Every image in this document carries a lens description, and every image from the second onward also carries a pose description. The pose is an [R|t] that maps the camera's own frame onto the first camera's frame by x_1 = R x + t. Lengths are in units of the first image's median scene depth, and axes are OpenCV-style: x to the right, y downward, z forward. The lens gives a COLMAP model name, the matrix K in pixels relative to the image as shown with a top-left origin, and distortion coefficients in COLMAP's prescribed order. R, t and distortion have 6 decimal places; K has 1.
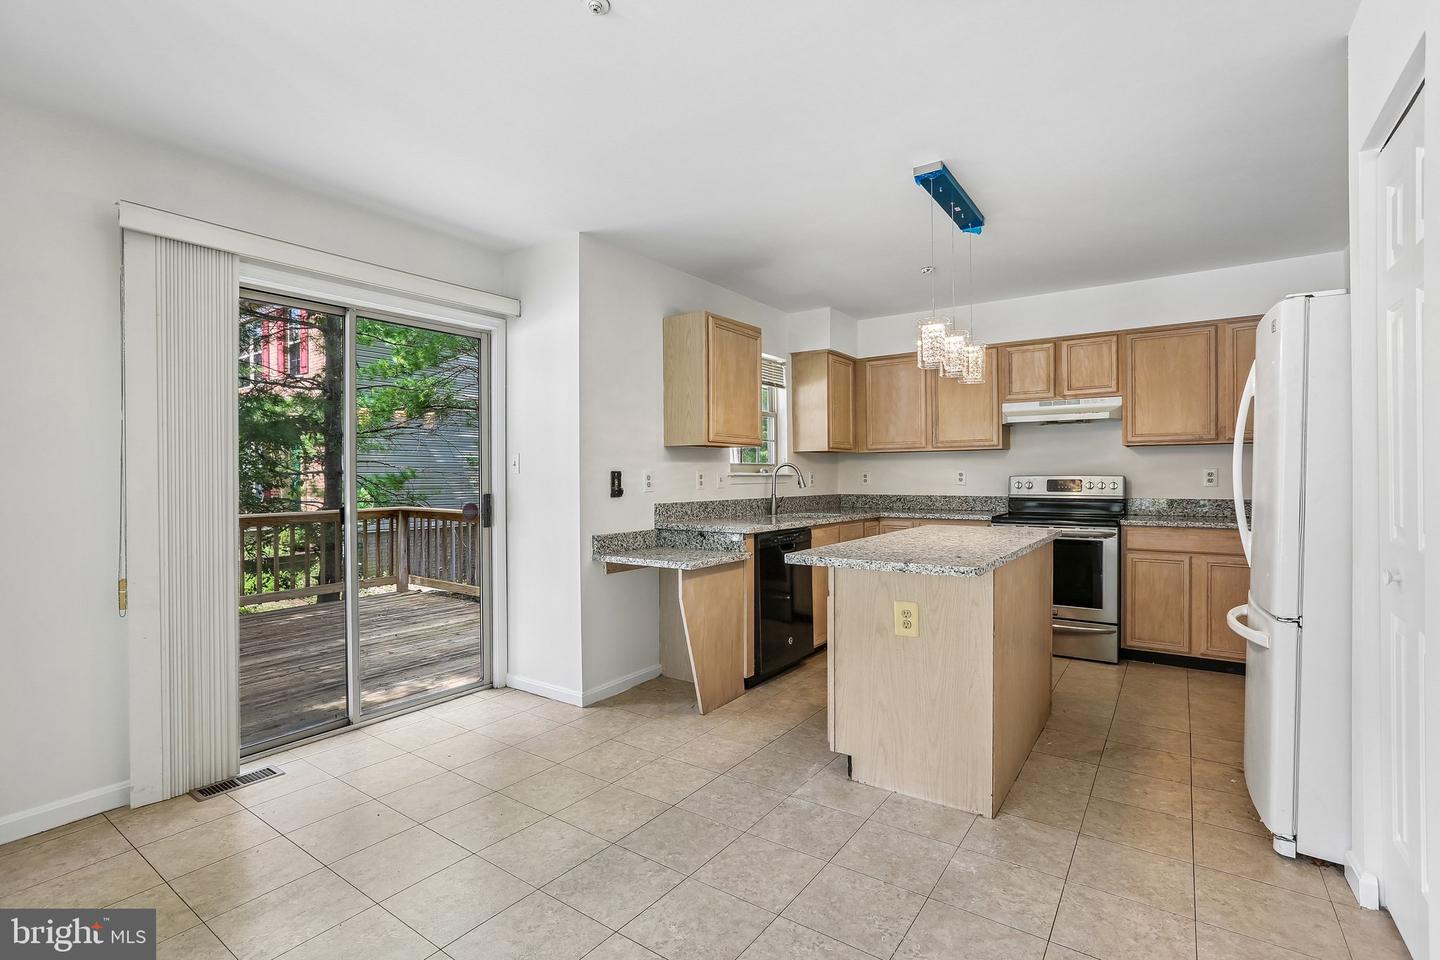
lens RADIAL K [[674.0, 0, 720.0], [0, 674.0, 480.0], [0, 0, 1]] dist [0.003119, 0.000542]
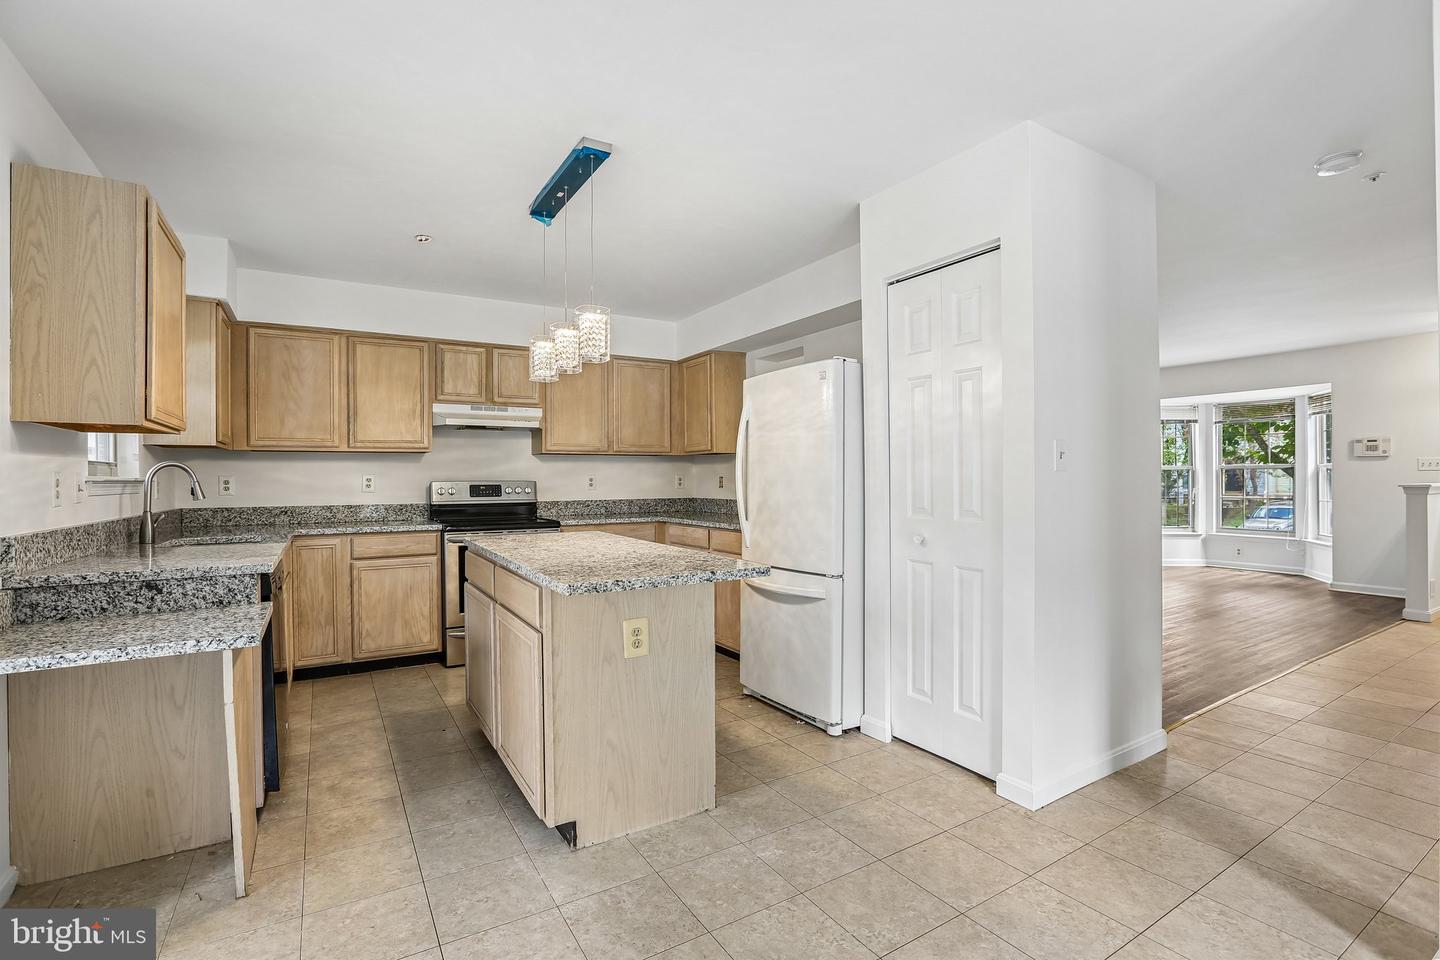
lens RADIAL K [[662.8, 0, 720.0], [0, 662.8, 480.0], [0, 0, 1]] dist [-0.055306, 0.018257]
pose [[0.407173, 0.000158, 0.913351, -0.253935], [0.010911, 0.999928, -0.005037, 0.001109], [-0.913286, 0.012016, 0.407142, 0.285408]]
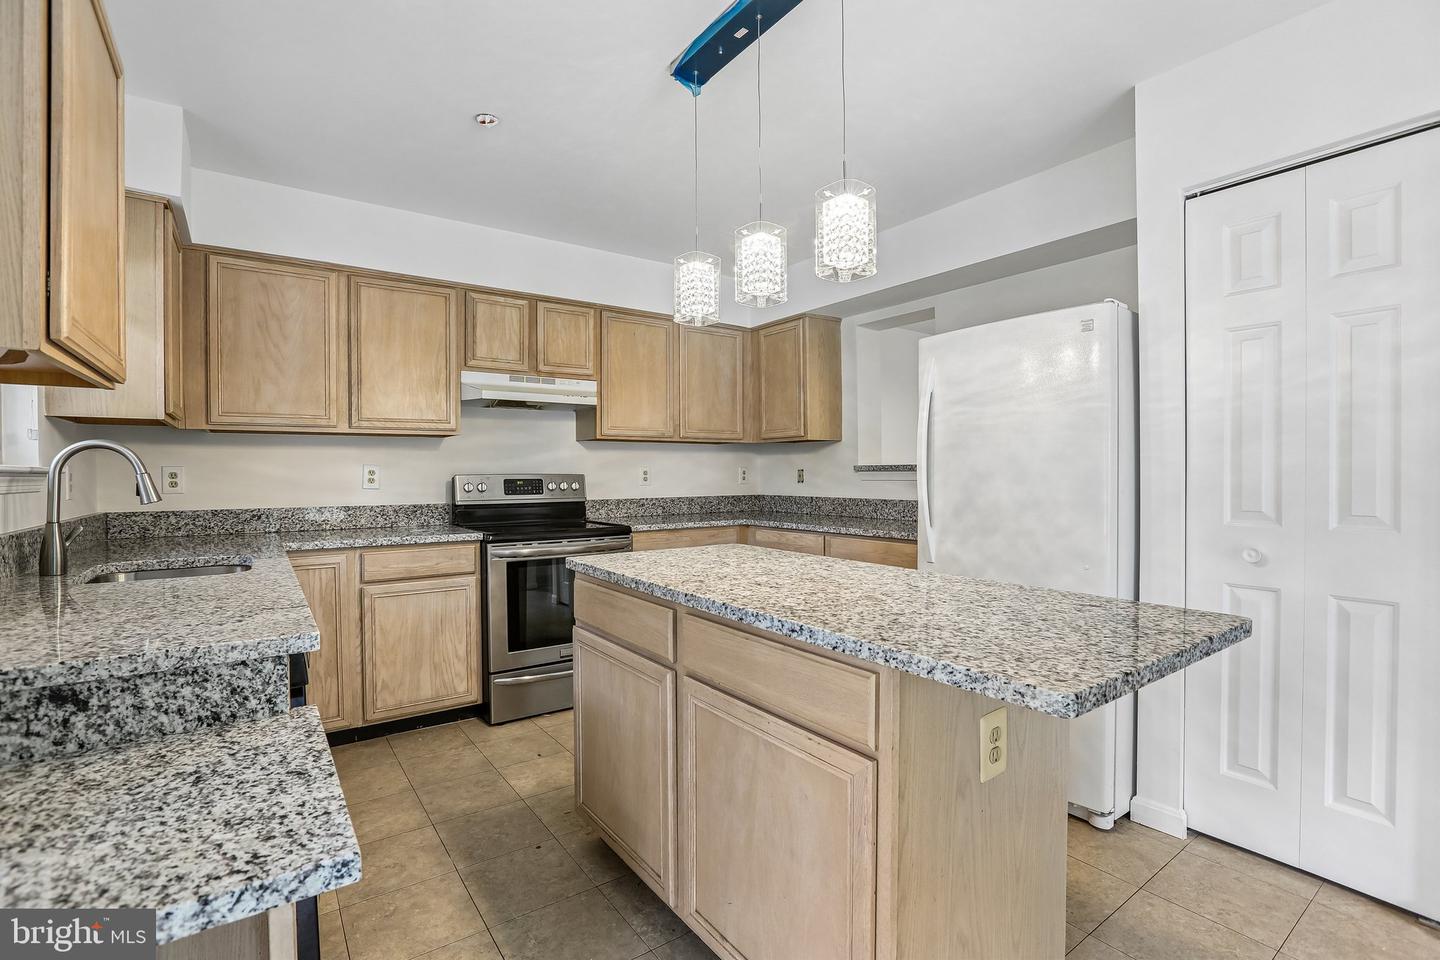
lens RADIAL K [[662.8, 0, 720.0], [0, 662.8, 480.0], [0, 0, 1]] dist [-0.055306, 0.018257]
pose [[0.334713, -0.006875, 0.942295, -0.136649], [0.010371, 0.999940, 0.003612, 0.000143], [-0.942263, 0.008564, 0.334764, 0.544726]]
